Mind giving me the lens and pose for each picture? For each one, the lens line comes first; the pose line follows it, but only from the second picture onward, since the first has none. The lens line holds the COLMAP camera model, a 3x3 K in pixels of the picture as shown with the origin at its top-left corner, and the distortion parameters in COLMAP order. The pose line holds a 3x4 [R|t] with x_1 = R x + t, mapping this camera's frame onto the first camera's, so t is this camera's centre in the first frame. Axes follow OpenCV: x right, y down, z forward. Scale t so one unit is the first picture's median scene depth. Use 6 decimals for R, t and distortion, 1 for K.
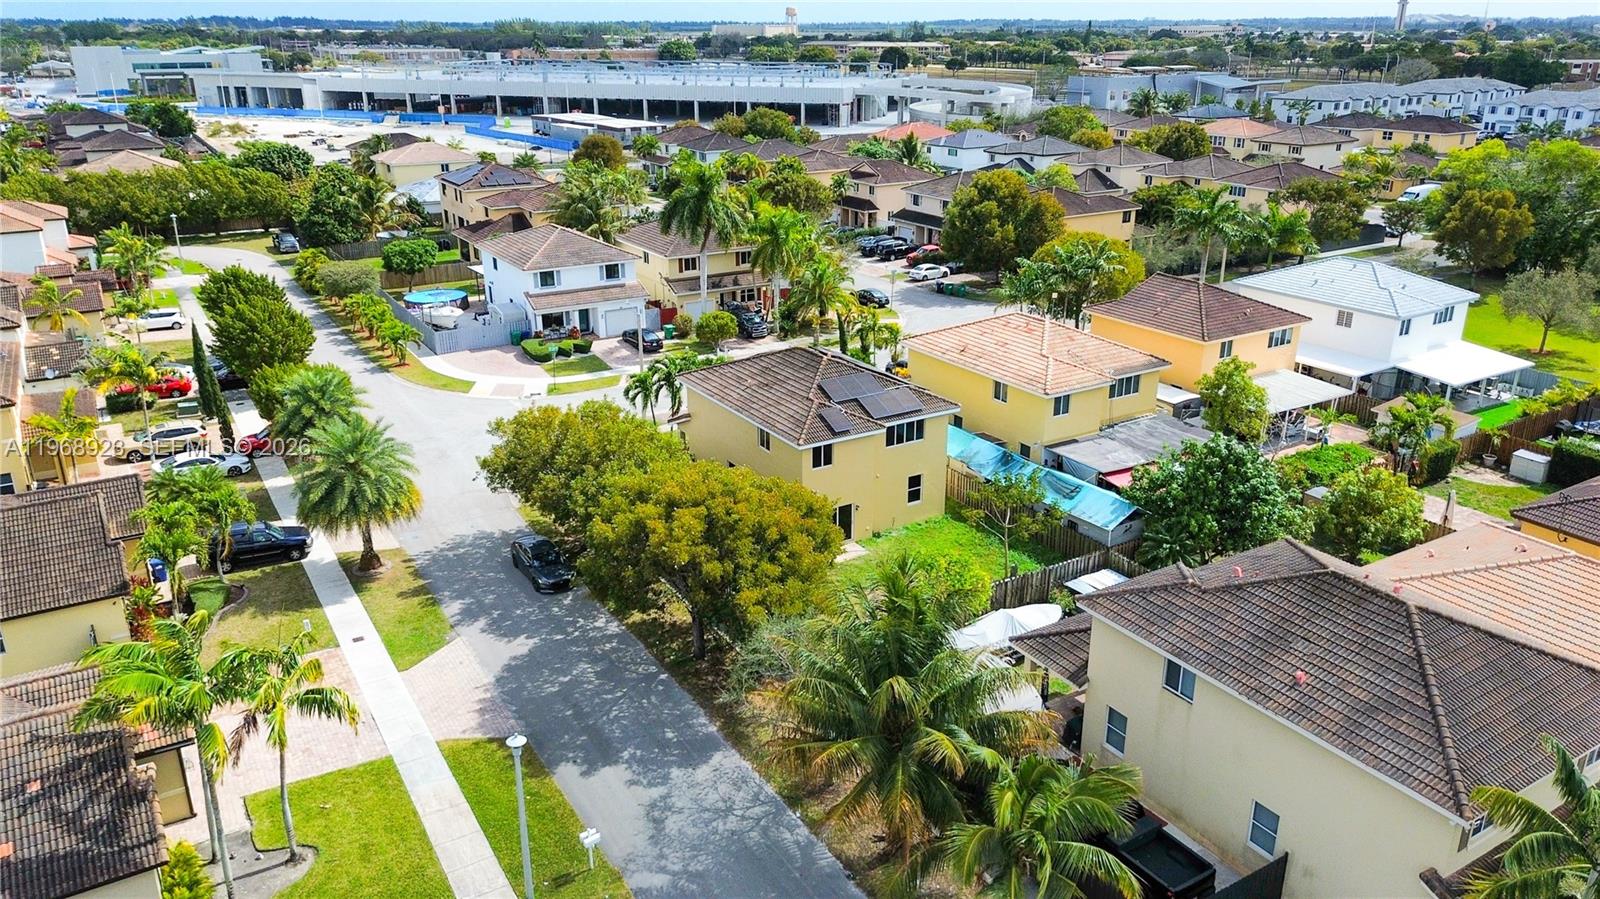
lens RADIAL K [[1130.0, 0, 798.0], [0, 1130.0, 453.1], [0, 0, 1]] dist [0.055305, -0.040196]
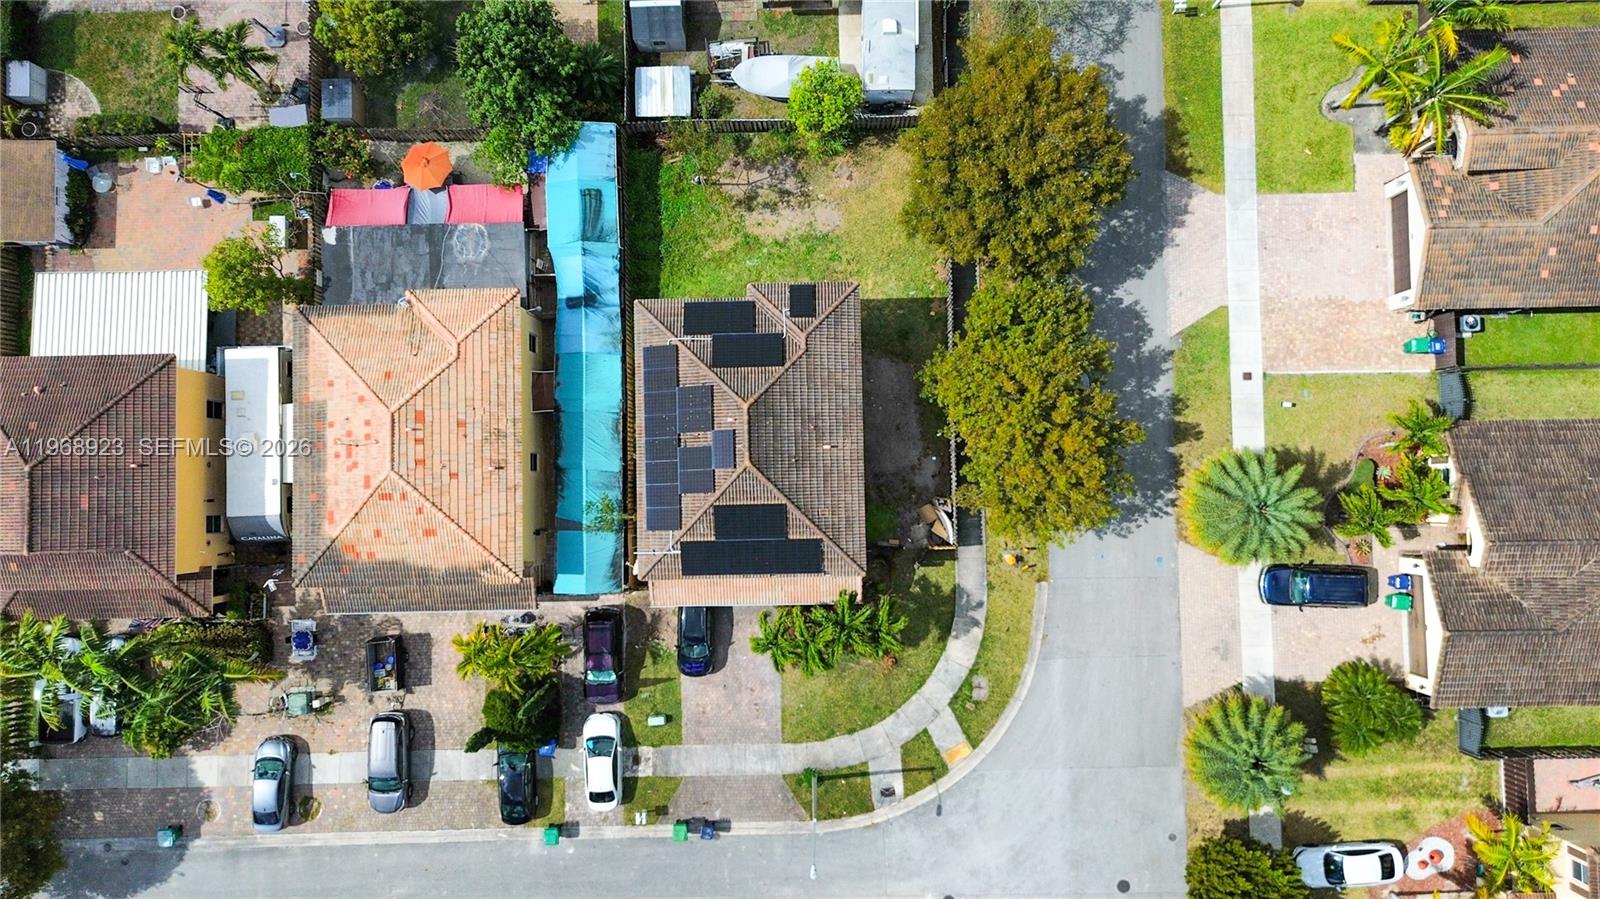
lens RADIAL K [[1130.0, 0, 796.2], [0, 1130.0, 458.0], [0, 0, 1]] dist [0.055305, -0.040196]
pose [[-0.862289, -0.503580, 0.053523, -0.050347], [0.204773, -0.250056, 0.946330, -0.584096], [-0.463169, 0.826970, 0.318740, 0.500595]]
